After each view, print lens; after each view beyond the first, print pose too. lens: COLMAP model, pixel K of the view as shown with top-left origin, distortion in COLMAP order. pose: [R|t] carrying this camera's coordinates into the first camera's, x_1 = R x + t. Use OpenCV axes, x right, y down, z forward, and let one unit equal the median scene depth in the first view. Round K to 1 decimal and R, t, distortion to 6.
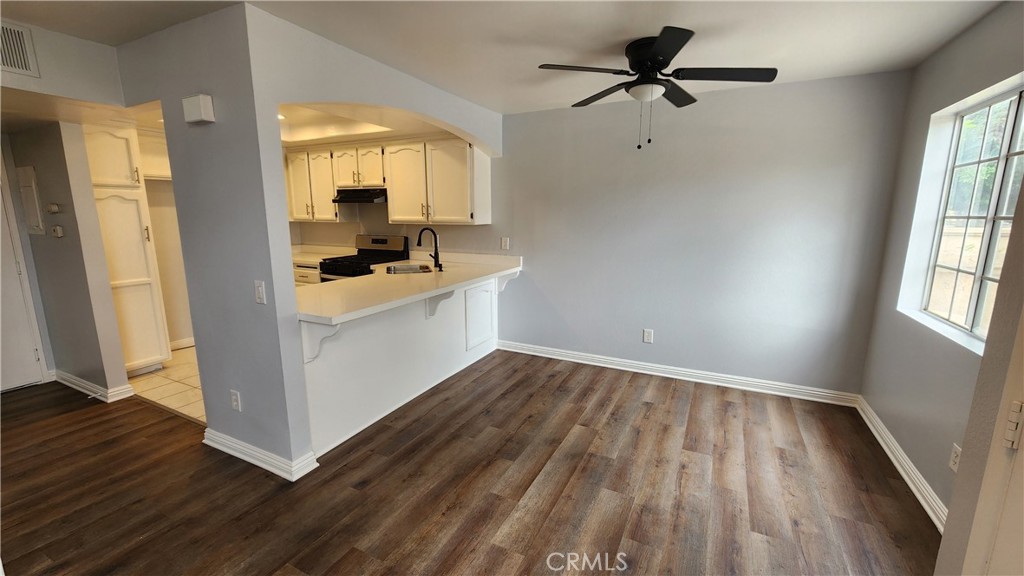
lens RADIAL K [[418.3, 0, 515.4], [0, 418.3, 290.2], [0, 0, 1]] dist [-0.001151, 0.000213]
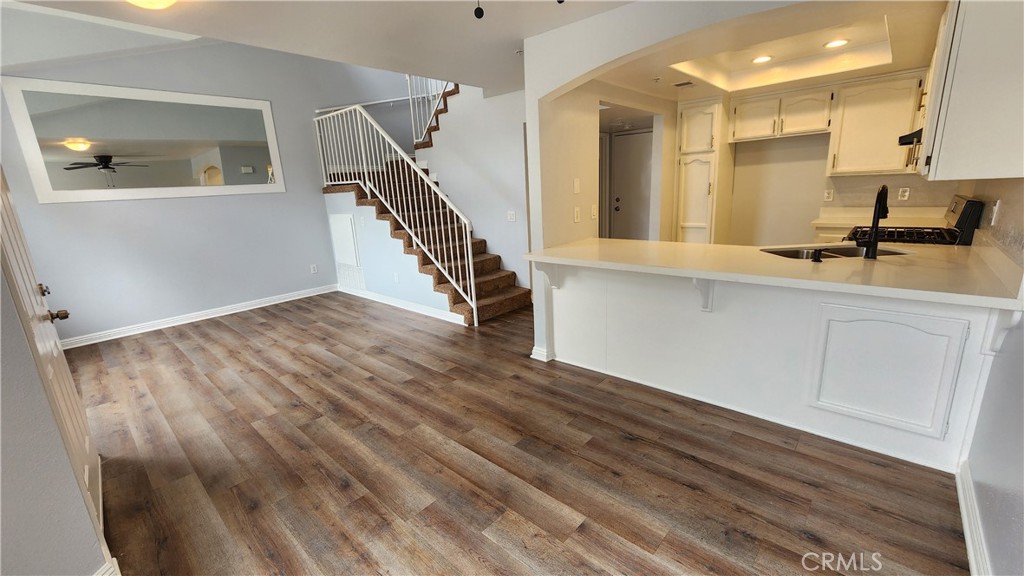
lens RADIAL K [[418.3, 0, 515.4], [0, 418.3, 290.2], [0, 0, 1]] dist [-0.001151, 0.000213]
pose [[-0.270711, 0.244041, -0.931214, 0.559385], [-0.128764, 0.949462, 0.286255, -0.135631], [0.954010, 0.197400, -0.225606, 0.817673]]
